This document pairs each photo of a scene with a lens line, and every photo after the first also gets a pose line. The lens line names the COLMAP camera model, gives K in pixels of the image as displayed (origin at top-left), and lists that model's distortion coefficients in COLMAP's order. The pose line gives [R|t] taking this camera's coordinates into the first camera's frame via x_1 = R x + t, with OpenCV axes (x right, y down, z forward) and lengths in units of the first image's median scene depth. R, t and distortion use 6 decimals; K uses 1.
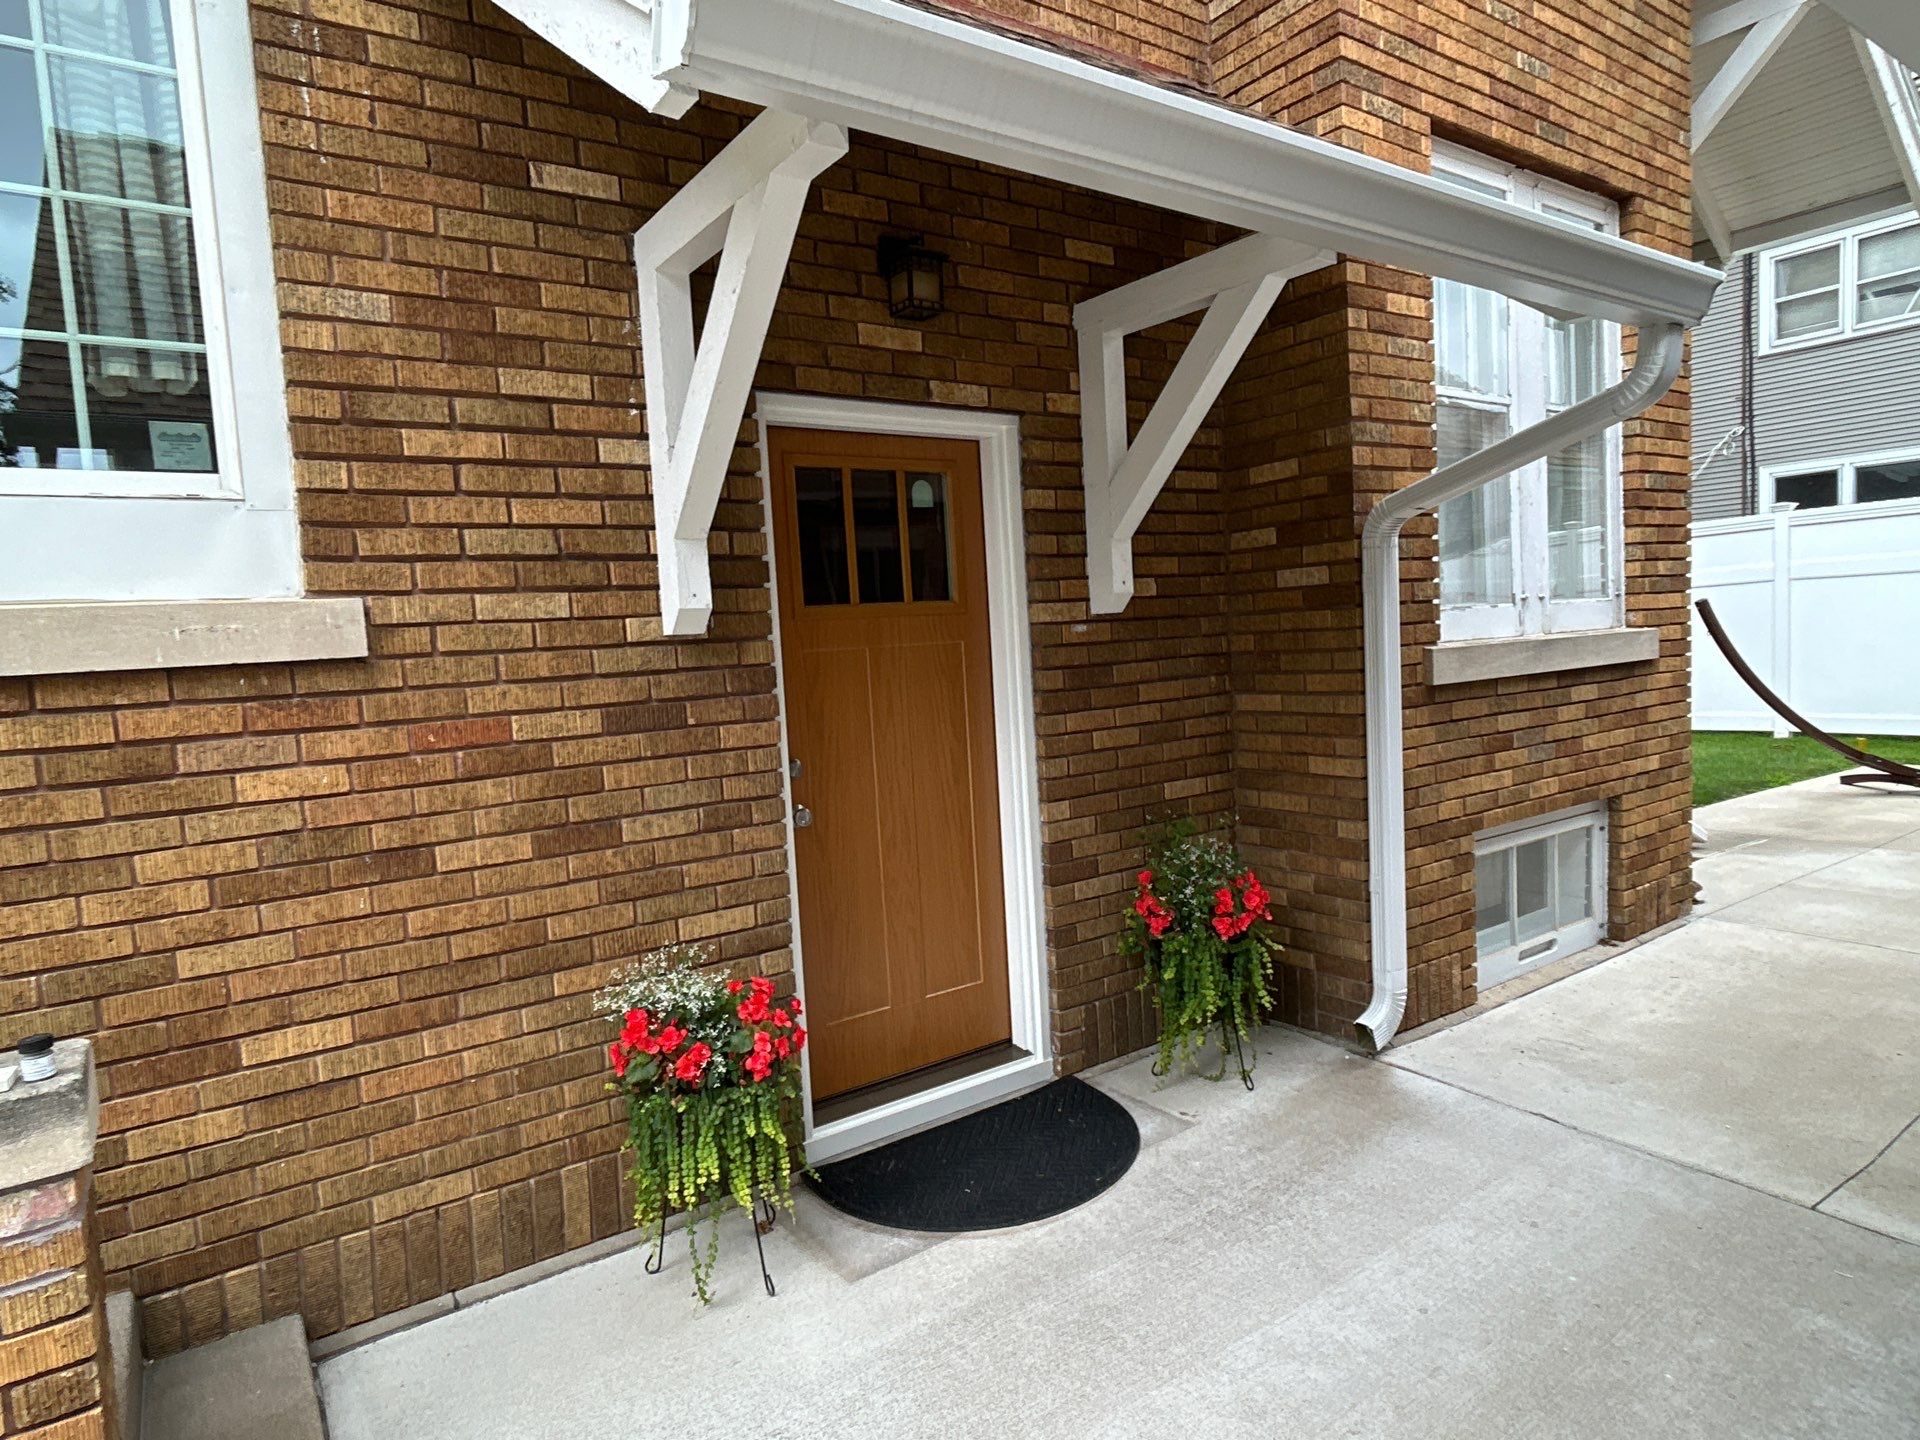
lens RADIAL K [[1106.0, 0, 957.8], [0, 1106.0, 724.7], [0, 0, 1]] dist [-0.012485, 0.007184]
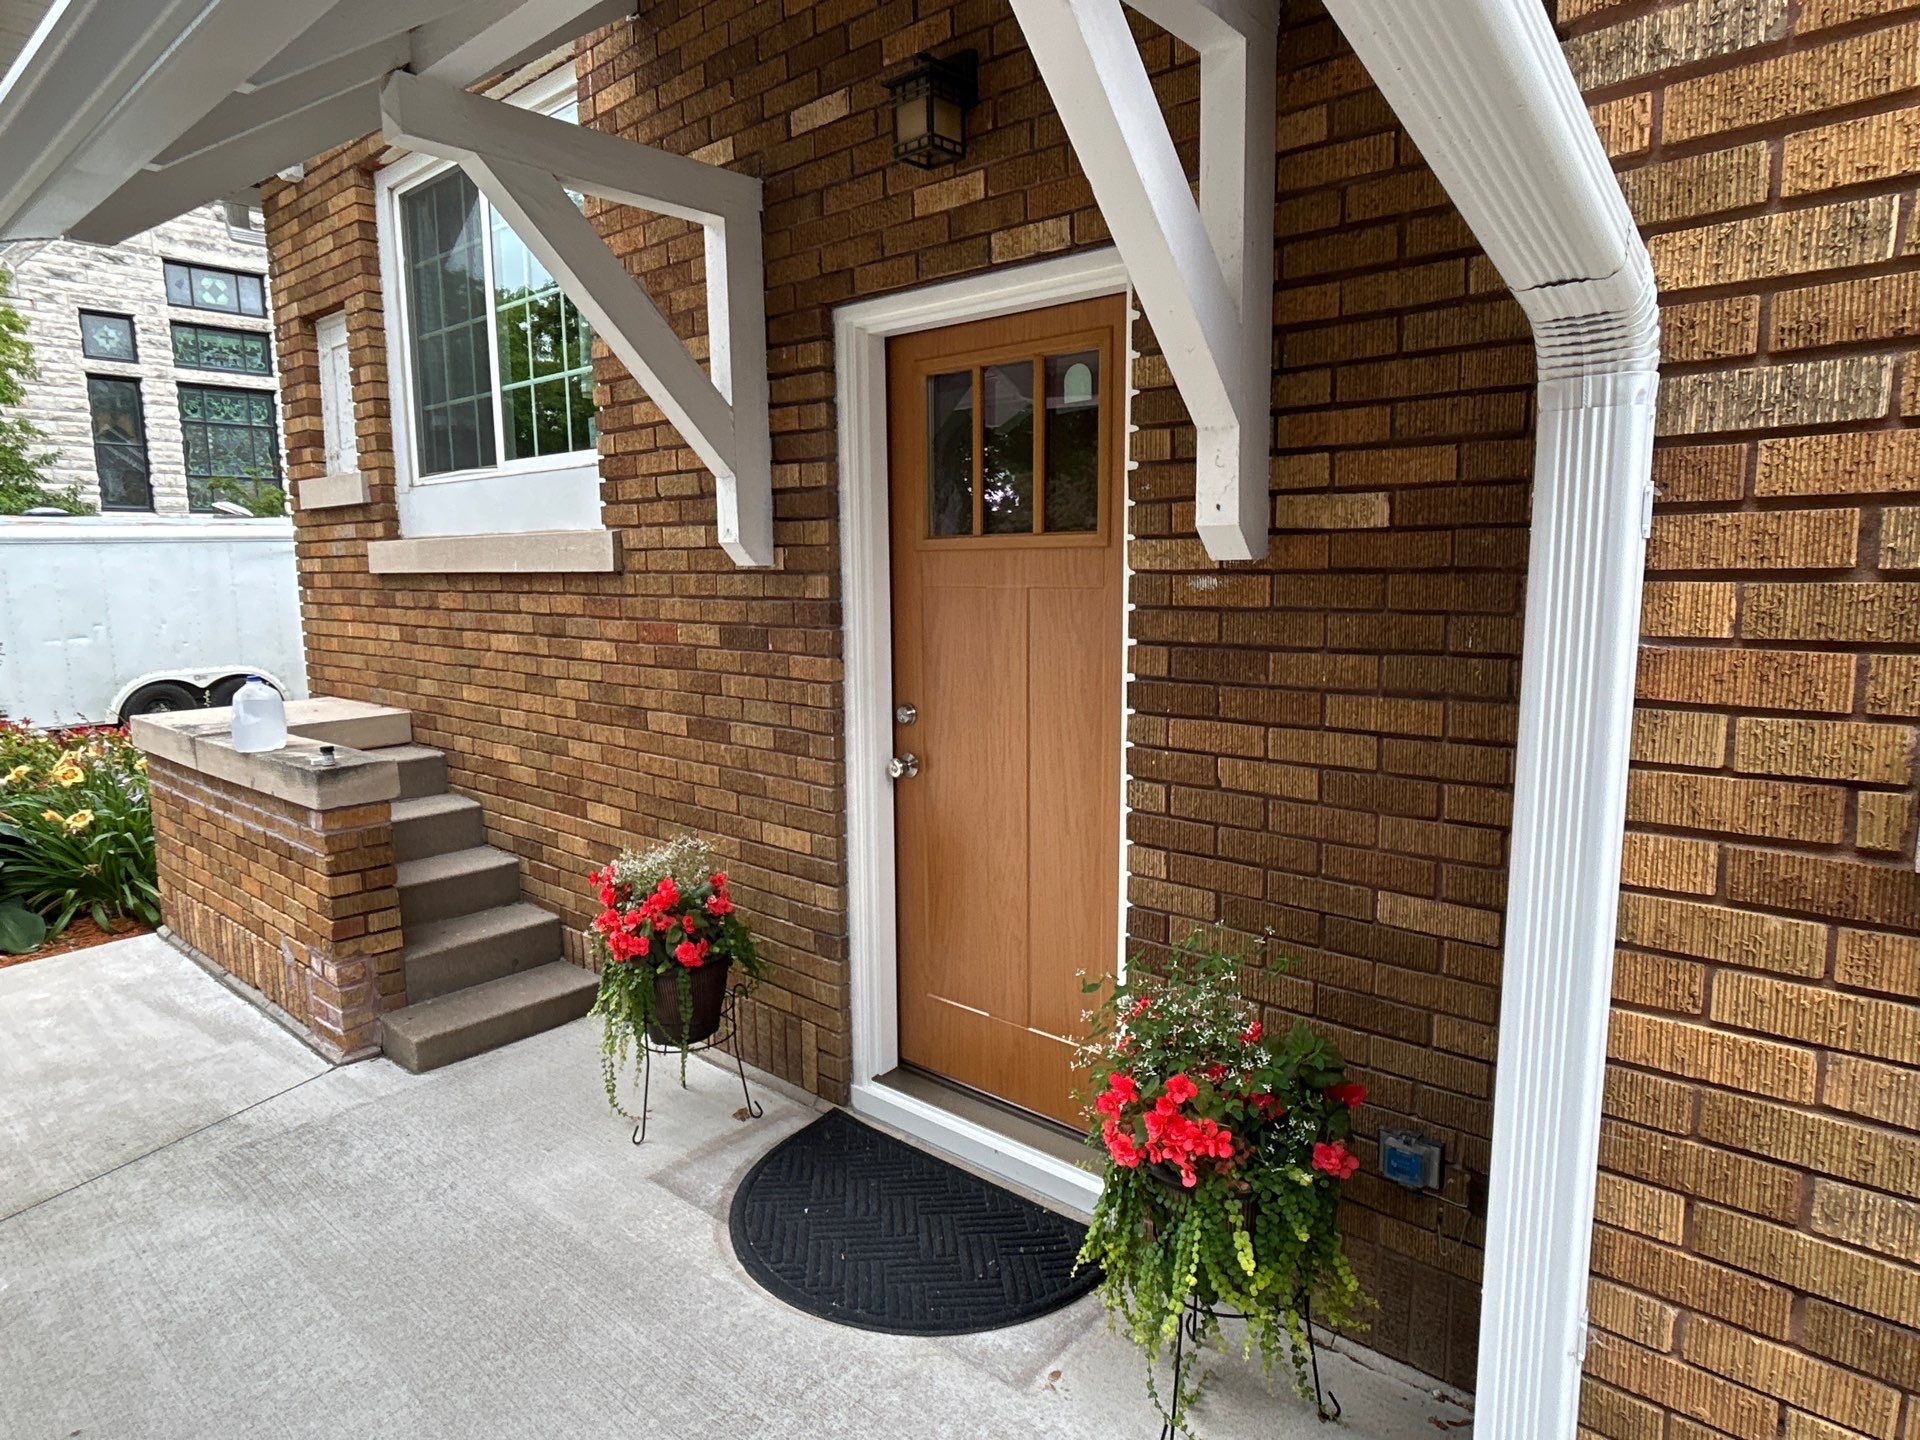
lens RADIAL K [[1106.0, 0, 955.0], [0, 1106.0, 722.7], [0, 0, 1]] dist [-0.012485, 0.007184]
pose [[0.239547, 0.194501, -0.951203, 0.745175], [-0.079501, 0.980367, 0.180443, -0.123673], [0.967624, 0.032397, 0.250307, 0.810123]]
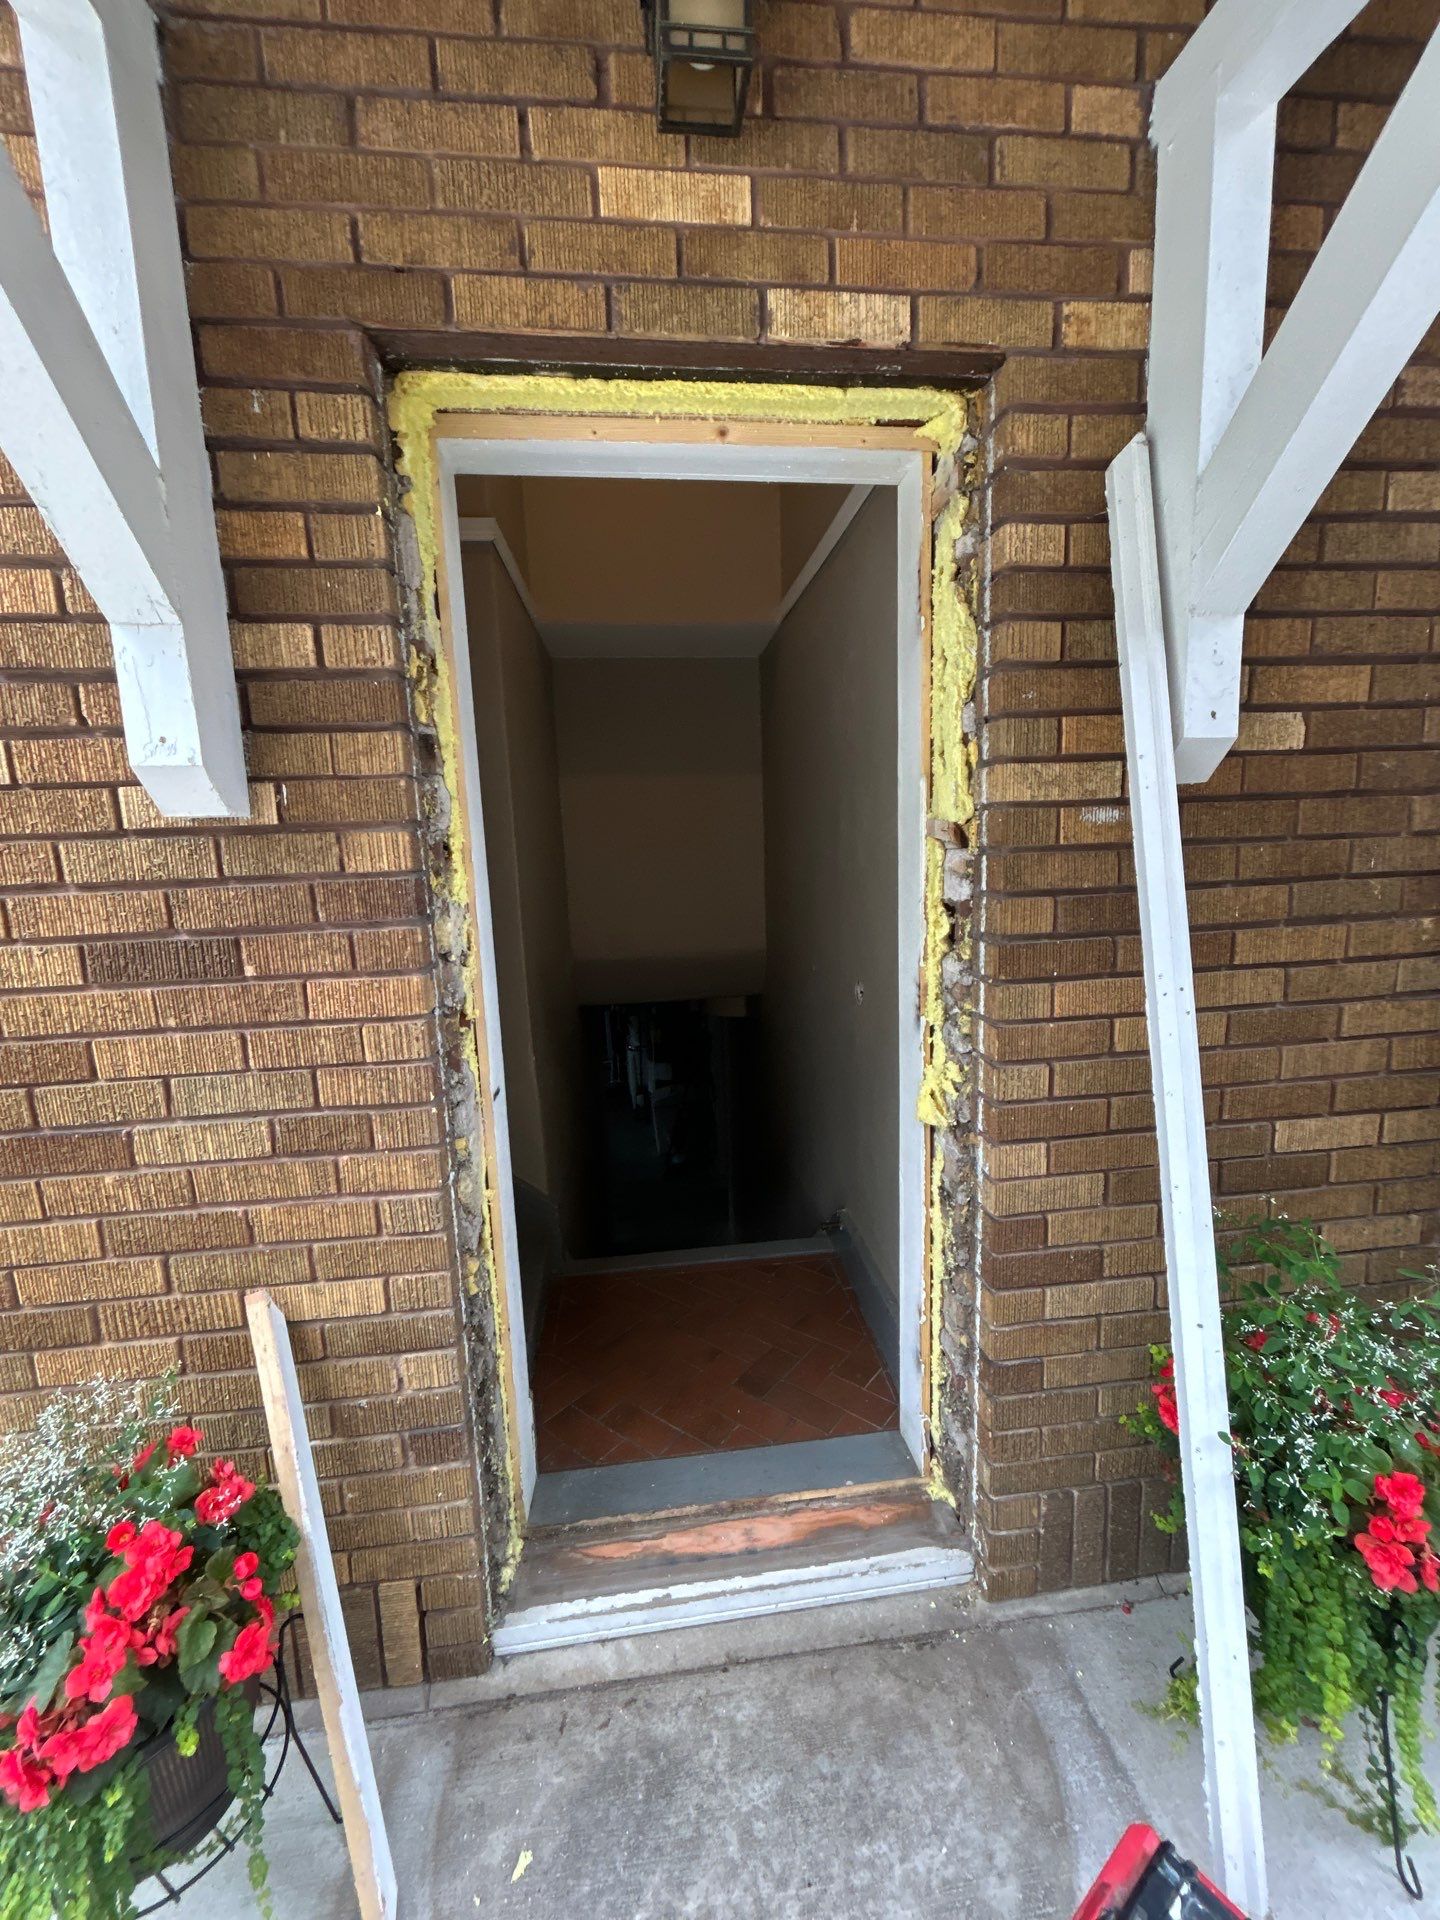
lens RADIAL K [[762.6, 0, 720.6], [0, 762.6, 954.3], [0, 0, 1]] dist [-0.006754, 0.003062]
pose [[0.880760, 0.094352, -0.464068, 0.139216], [-0.051263, 0.993188, 0.104638, -0.058243], [0.470780, -0.068371, 0.879598, 0.686351]]
